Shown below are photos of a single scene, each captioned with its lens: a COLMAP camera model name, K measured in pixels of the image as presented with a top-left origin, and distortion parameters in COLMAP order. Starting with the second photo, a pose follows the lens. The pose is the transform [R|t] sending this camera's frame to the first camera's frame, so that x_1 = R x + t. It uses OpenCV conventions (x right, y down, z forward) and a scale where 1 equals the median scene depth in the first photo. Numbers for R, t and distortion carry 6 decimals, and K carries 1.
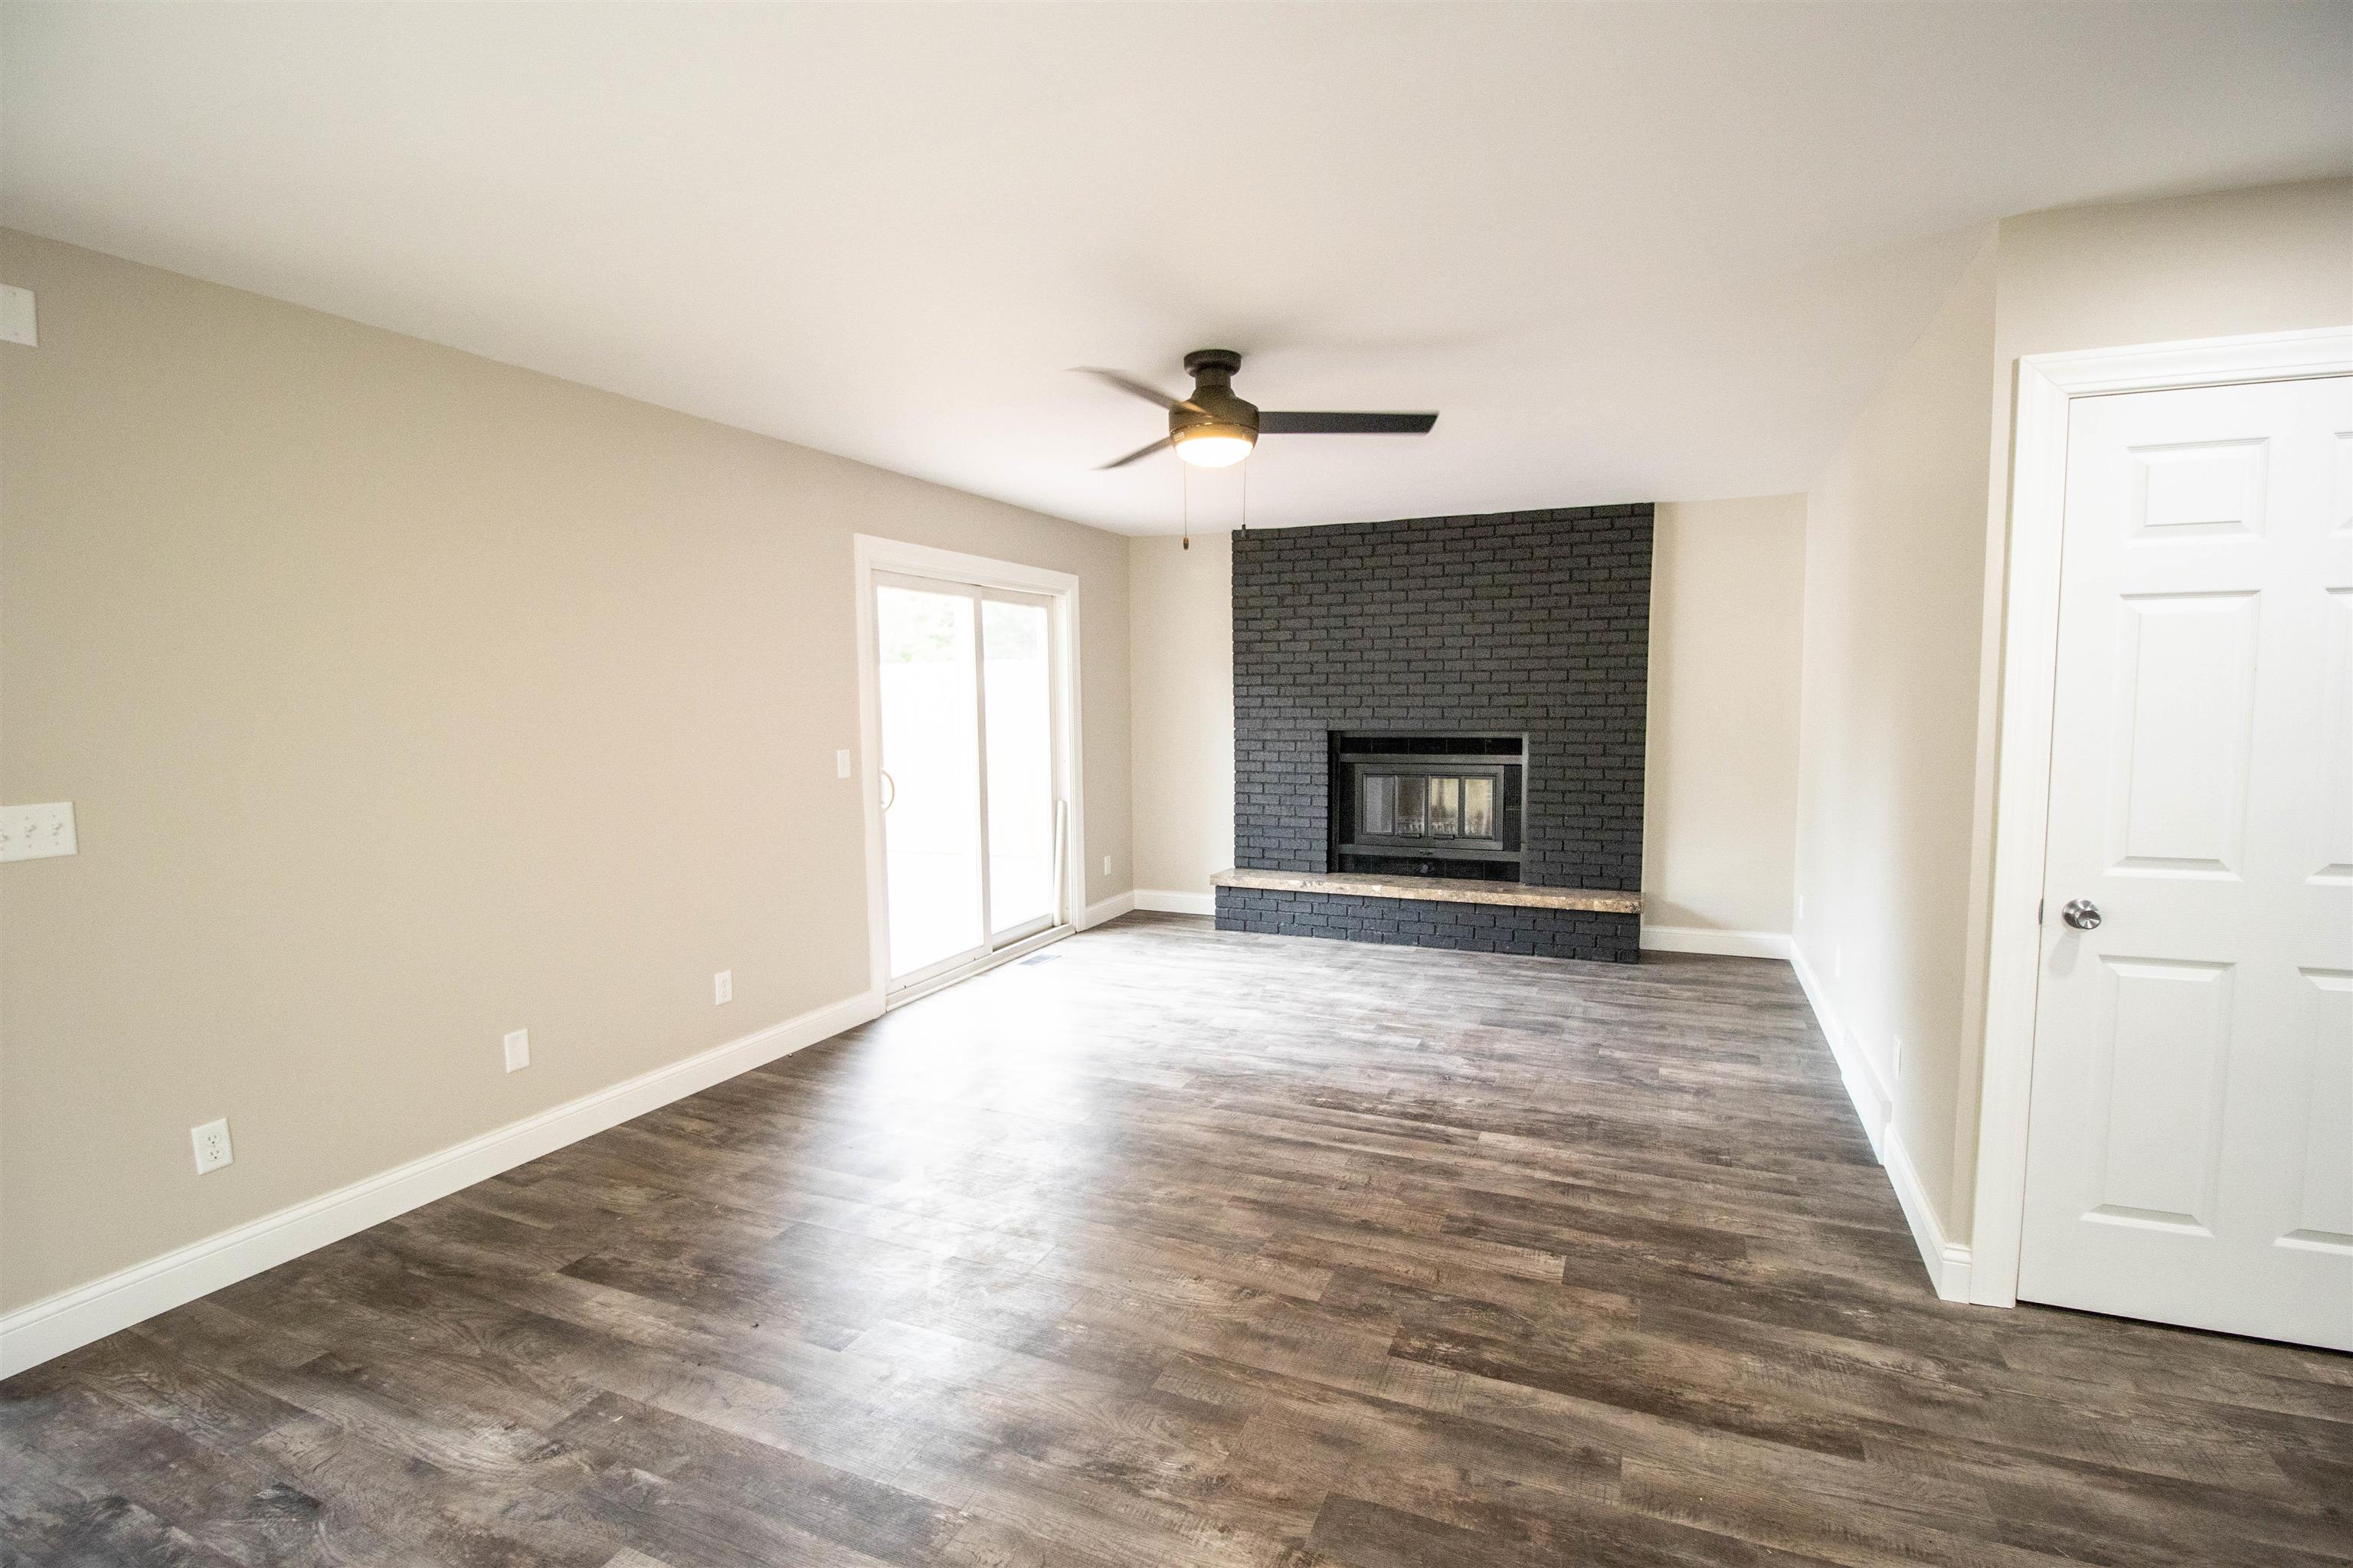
lens RADIAL K [[1111.1, 0, 1188.0], [0, 1111.1, 786.2], [0, 0, 1]] dist [-0.000487, -0.012139]
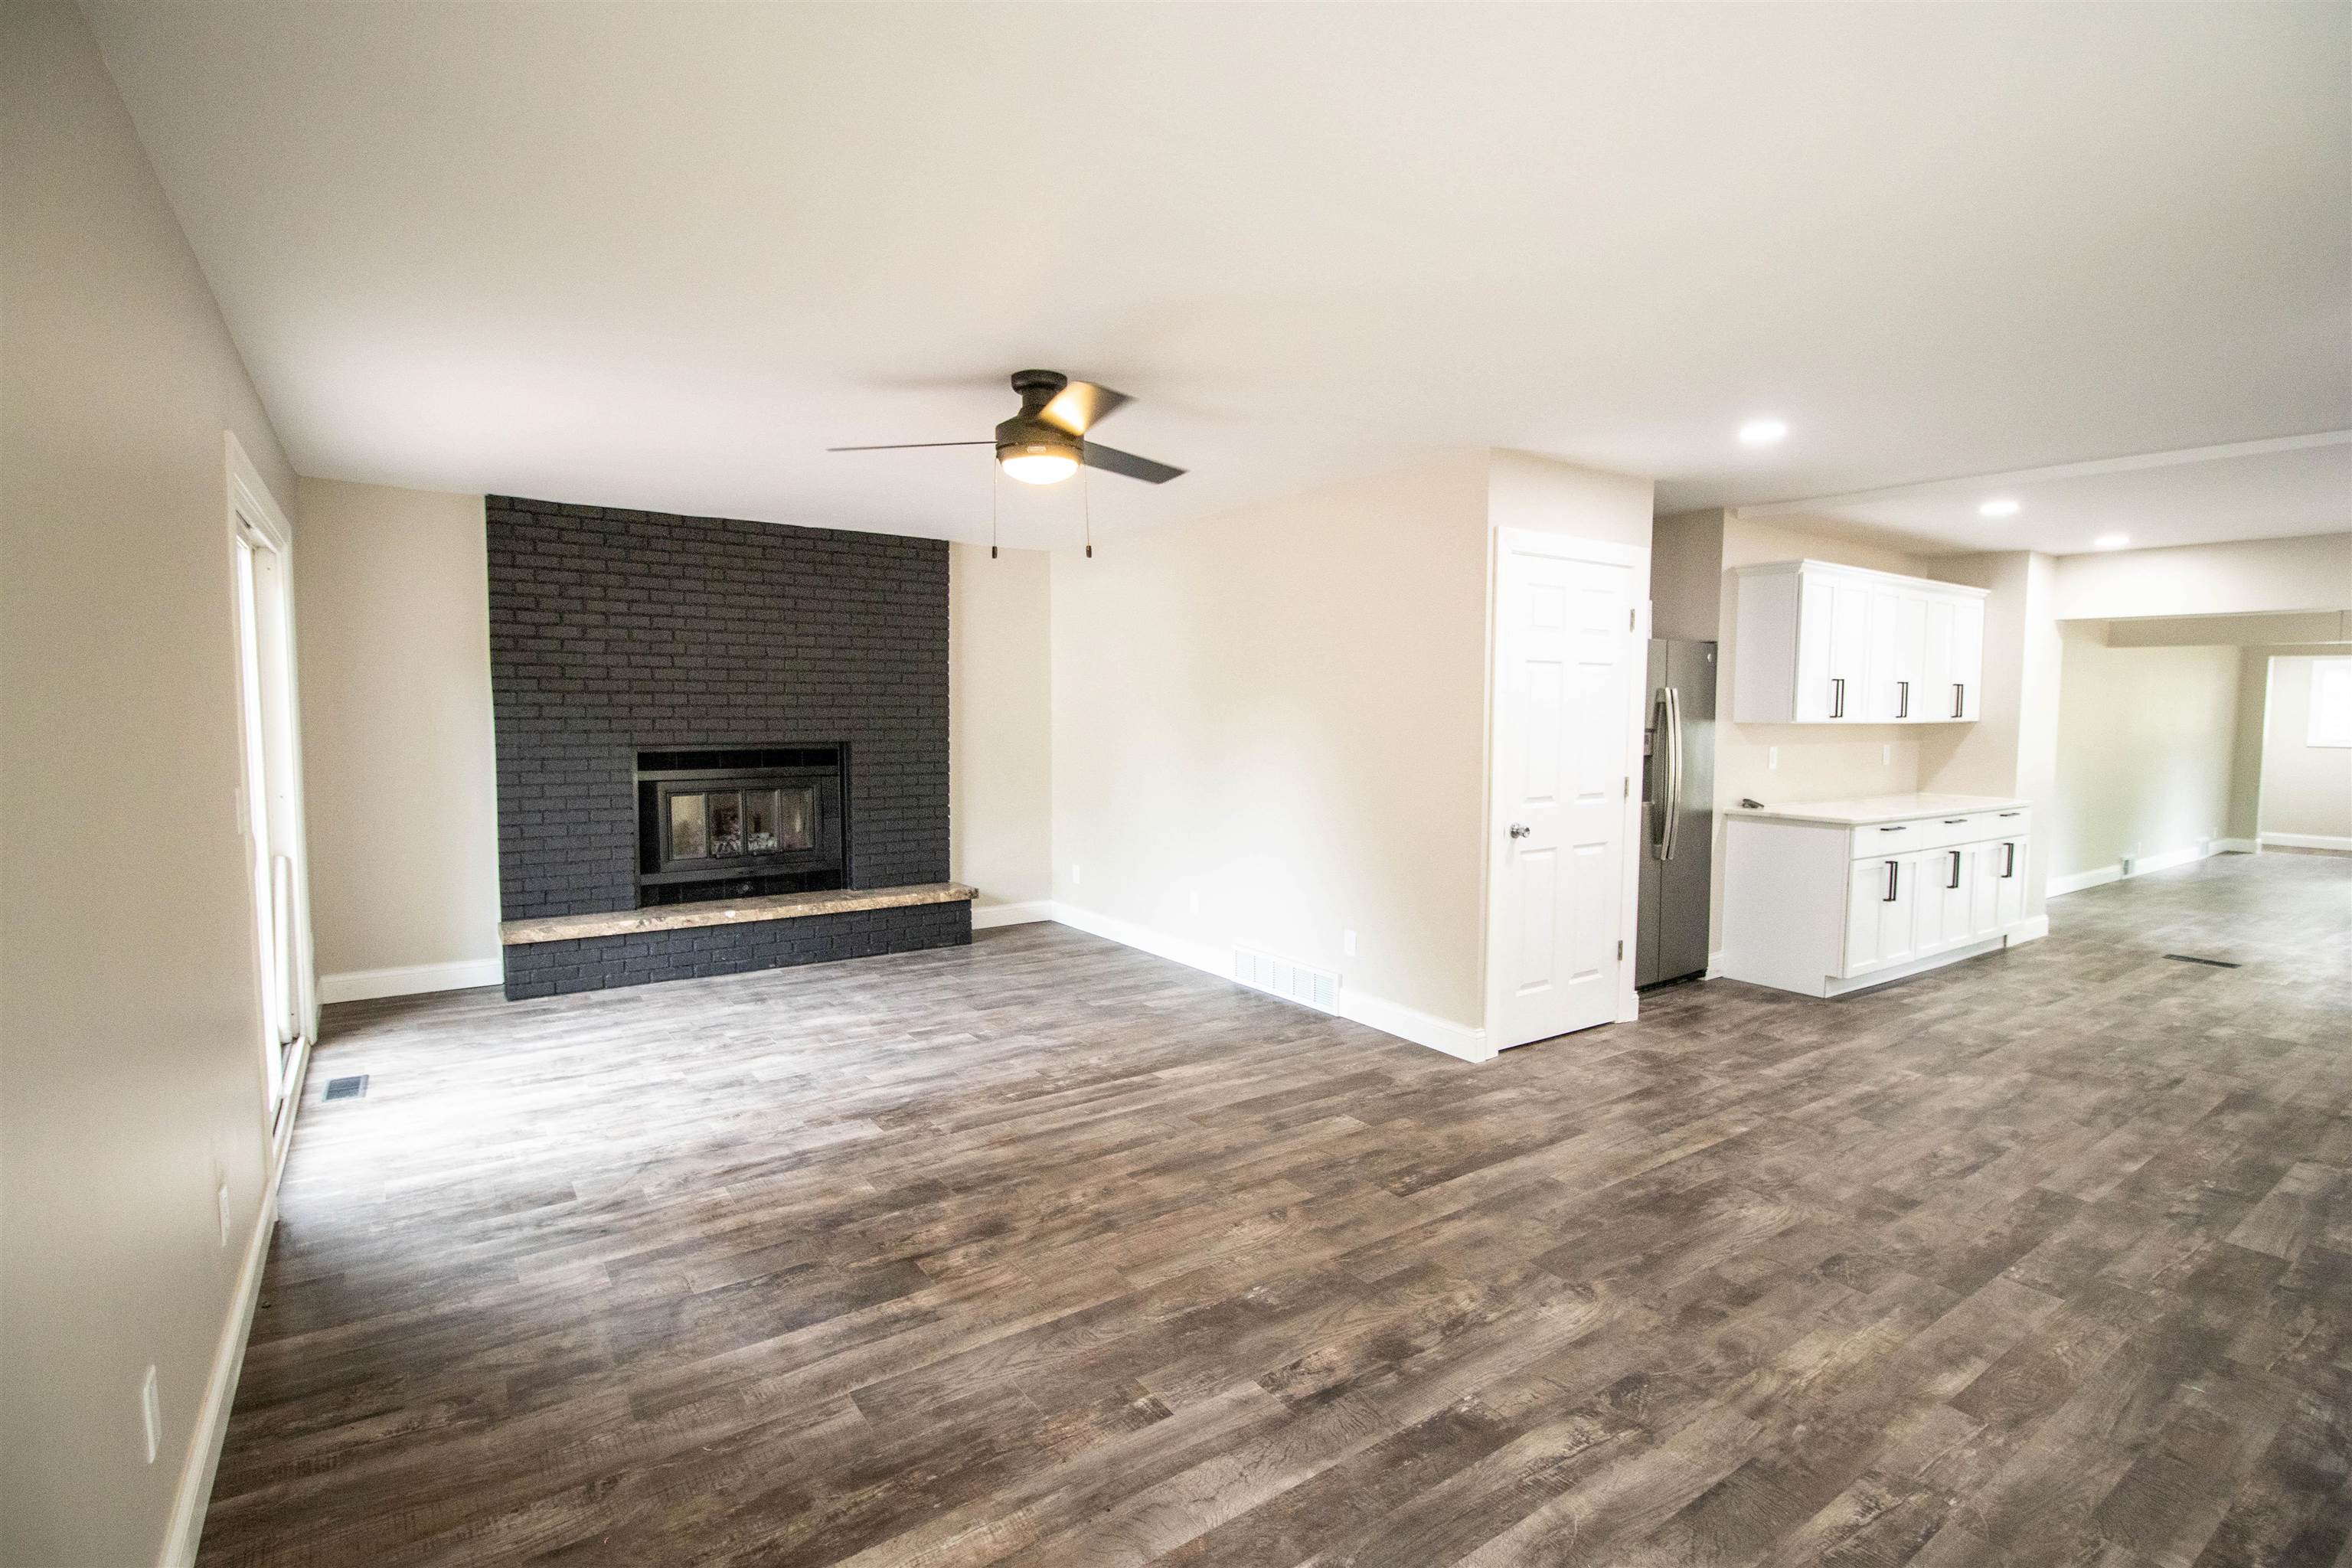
lens RADIAL K [[1110.6, 0, 1187.5], [0, 1110.6, 786.2], [0, 0, 1]] dist [-0.000487, -0.012139]
pose [[0.523732, -0.049022, 0.850471, -0.600502], [0.058572, 0.998052, 0.021460, -0.017619], [-0.849867, 0.038575, 0.525584, 0.272880]]
